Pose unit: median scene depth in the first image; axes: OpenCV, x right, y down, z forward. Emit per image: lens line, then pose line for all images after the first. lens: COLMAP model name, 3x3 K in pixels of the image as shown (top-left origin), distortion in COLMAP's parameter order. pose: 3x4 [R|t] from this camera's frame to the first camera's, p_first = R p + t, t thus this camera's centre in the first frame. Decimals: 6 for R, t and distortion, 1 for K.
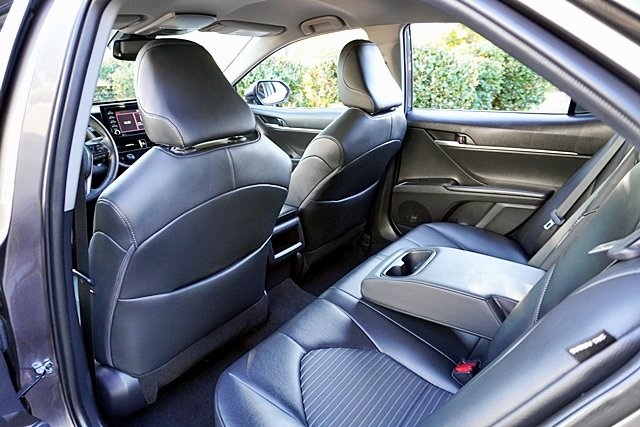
lens RADIAL K [[429.3, 0, 320.0], [0, 429.3, 213.5], [0, 0, 1]] dist [-0.042930, 0.032279]
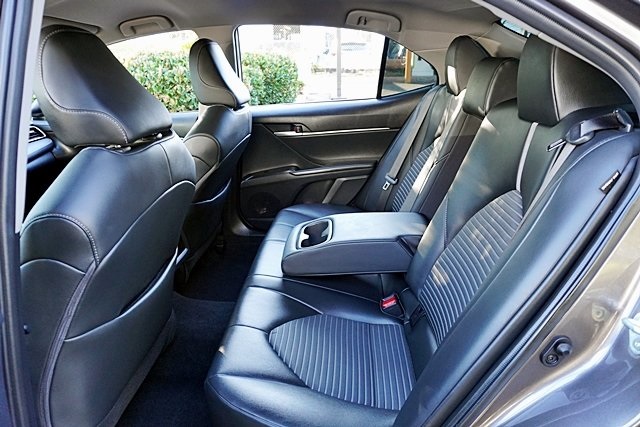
lens RADIAL K [[429.3, 0, 320.0], [0, 429.3, 213.5], [0, 0, 1]] dist [-0.042930, 0.032279]
pose [[0.838299, -0.196403, 0.508607, -0.258602], [0.211484, 0.976960, 0.028689, 0.026796], [-0.502523, 0.083512, 0.860521, 0.020731]]
